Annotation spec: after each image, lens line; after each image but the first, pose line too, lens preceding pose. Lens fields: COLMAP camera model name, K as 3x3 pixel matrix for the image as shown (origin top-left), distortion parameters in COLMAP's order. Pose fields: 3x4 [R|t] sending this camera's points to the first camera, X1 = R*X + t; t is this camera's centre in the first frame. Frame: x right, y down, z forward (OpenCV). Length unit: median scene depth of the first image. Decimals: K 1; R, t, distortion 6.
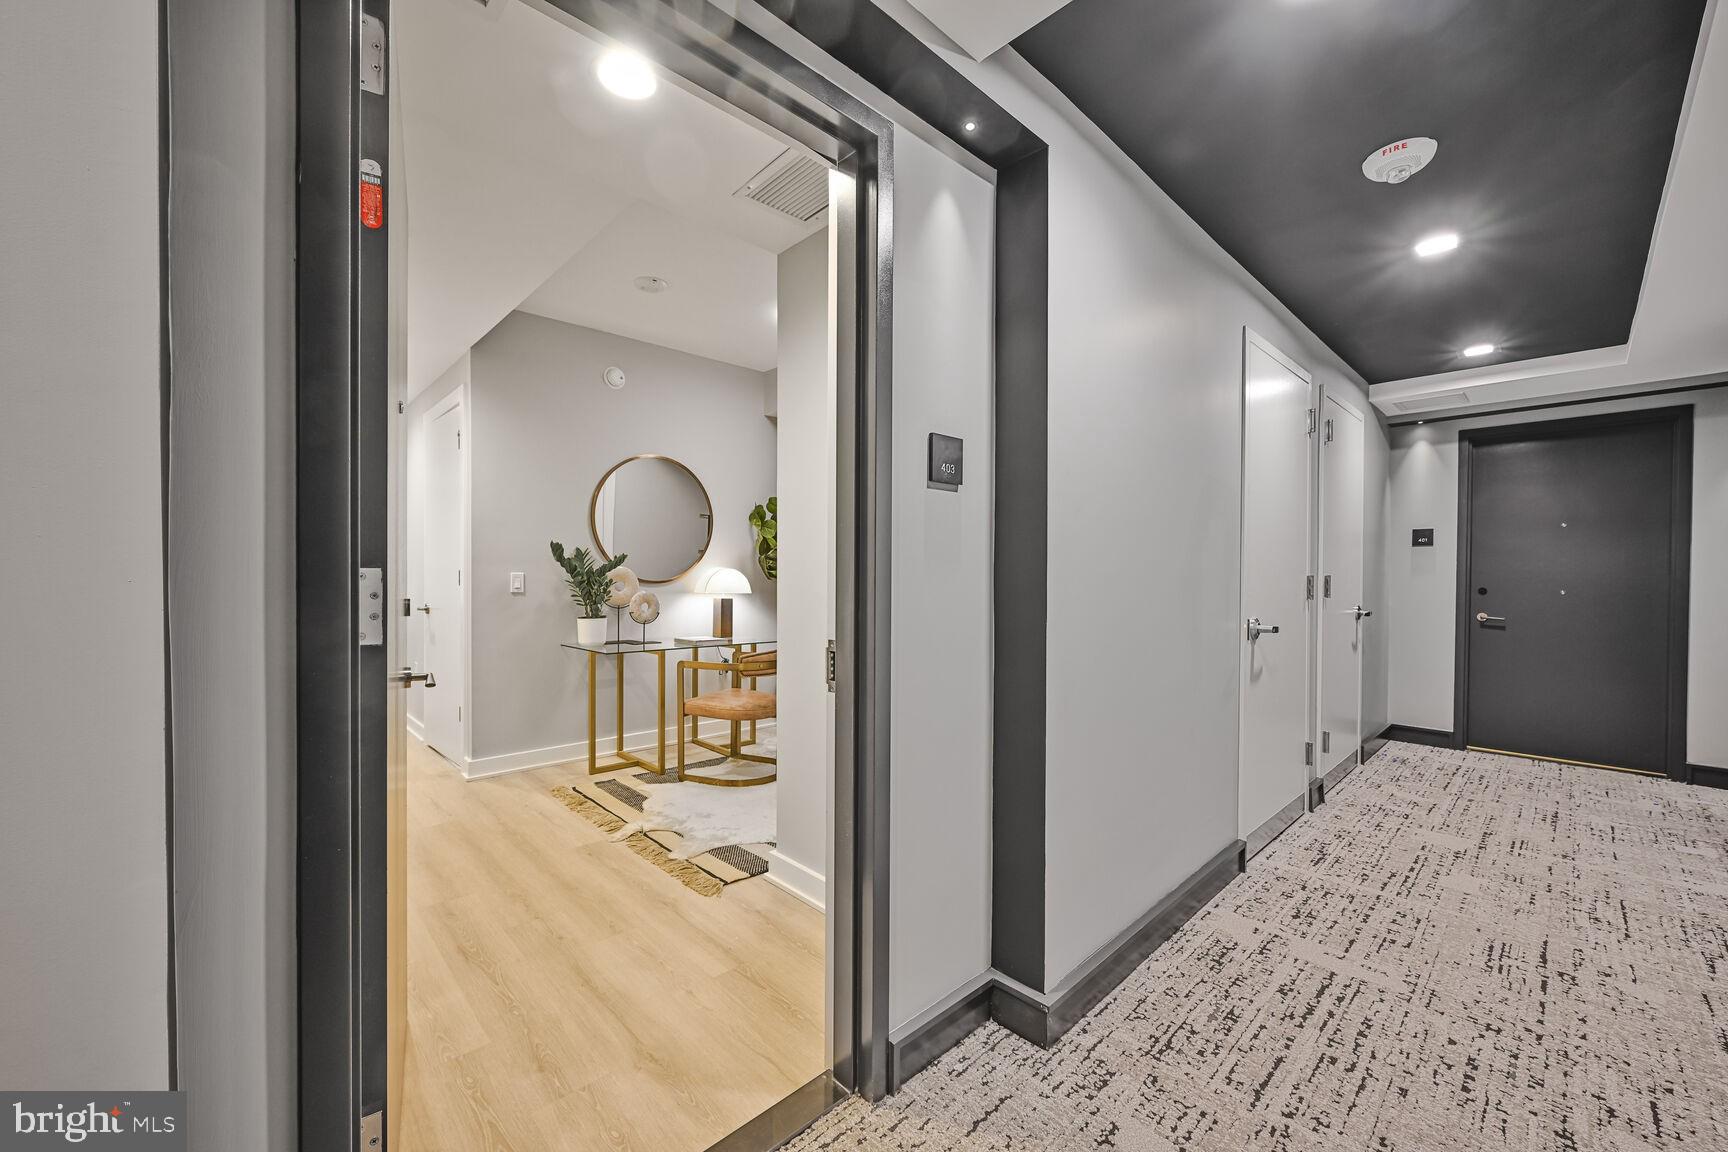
lens RADIAL K [[683.2, 0, 864.0], [0, 683.2, 576.0], [0, 0, 1]] dist [-0.000114, -0.000006]
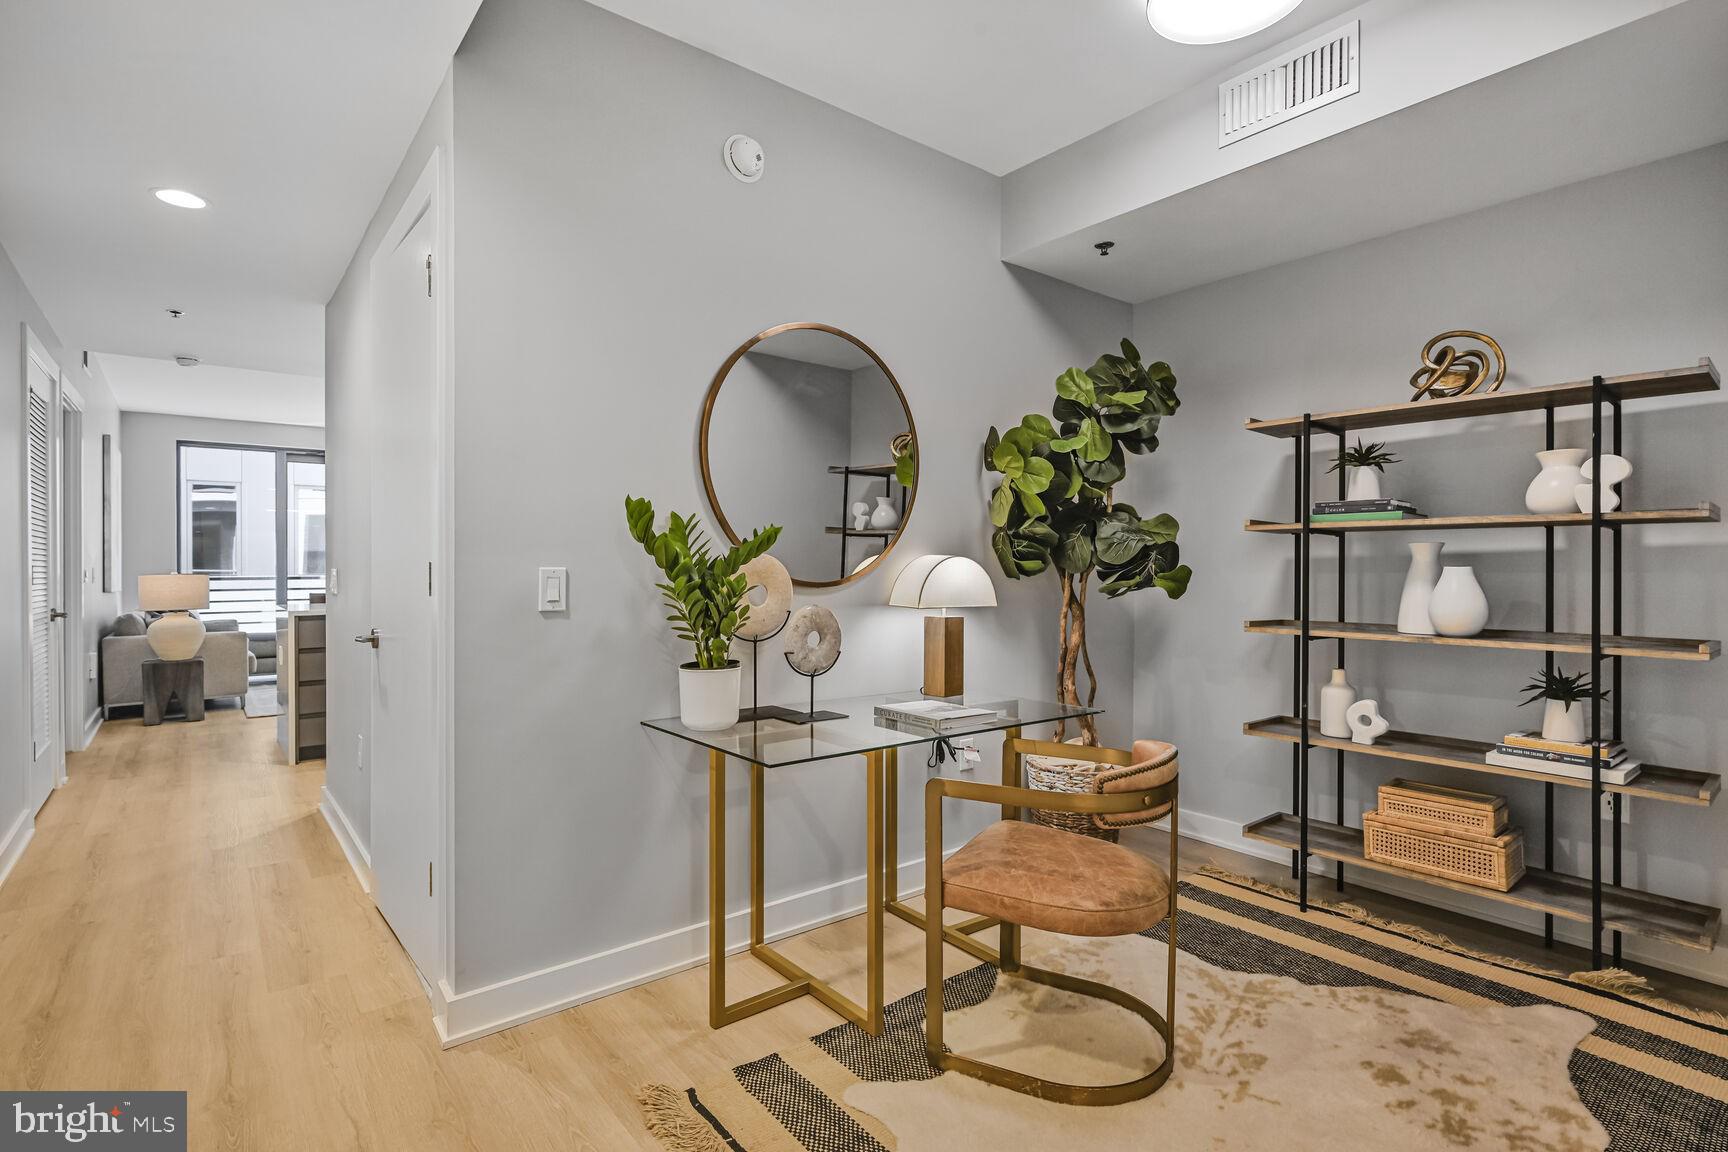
lens RADIAL K [[841.4, 0, 864.0], [0, 841.4, 576.0], [0, 0, 1]] dist [0.017323, 0.000039]
pose [[0.995739, 0.000153, -0.092215, -0.242737], [0.001024, 0.999919, 0.012709, -0.005773], [0.092210, -0.012749, 0.995658, 0.448986]]
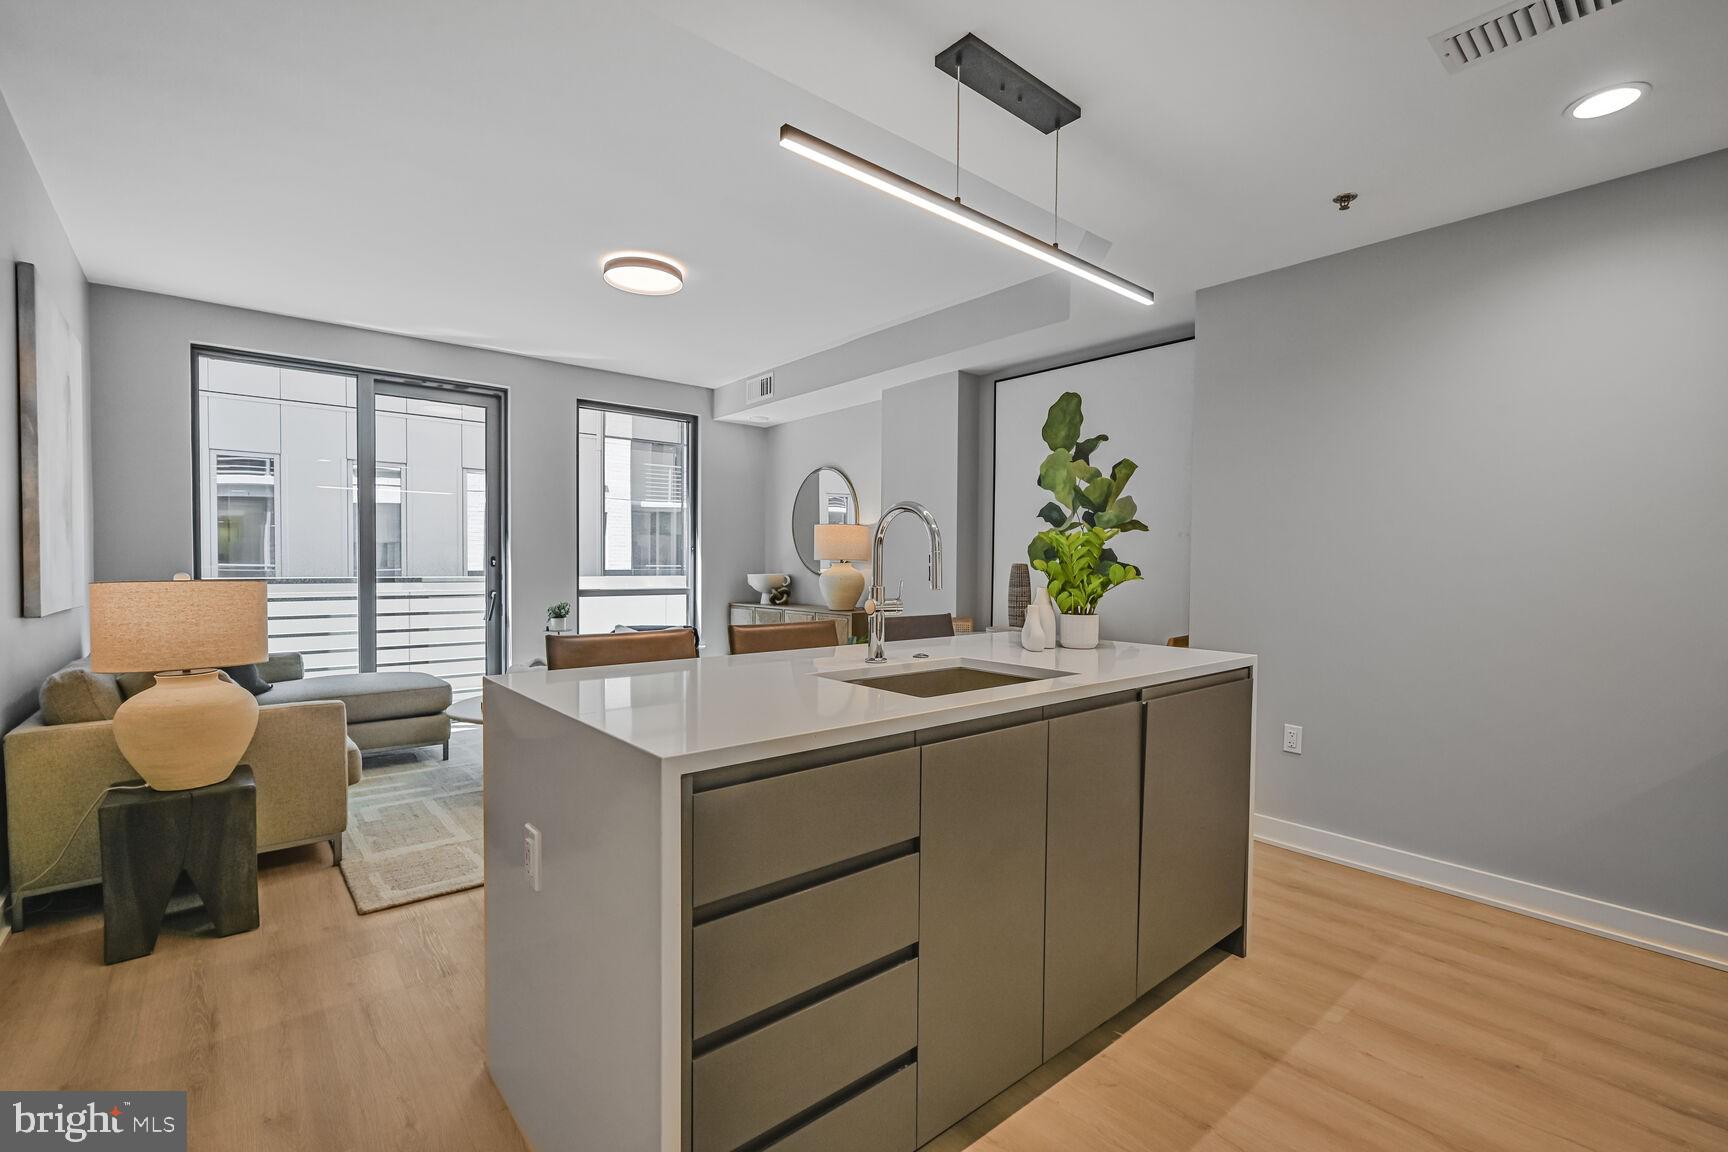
lens RADIAL K [[764.6, 0, 864.0], [0, 764.6, 576.0], [0, 0, 1]] dist [0.013744, 0.000321]
pose [[0.998028, -0.002523, -0.062726, -0.614139], [0.003743, 0.999806, 0.019346, -0.003793], [0.062665, -0.019543, 0.997843, 0.835396]]
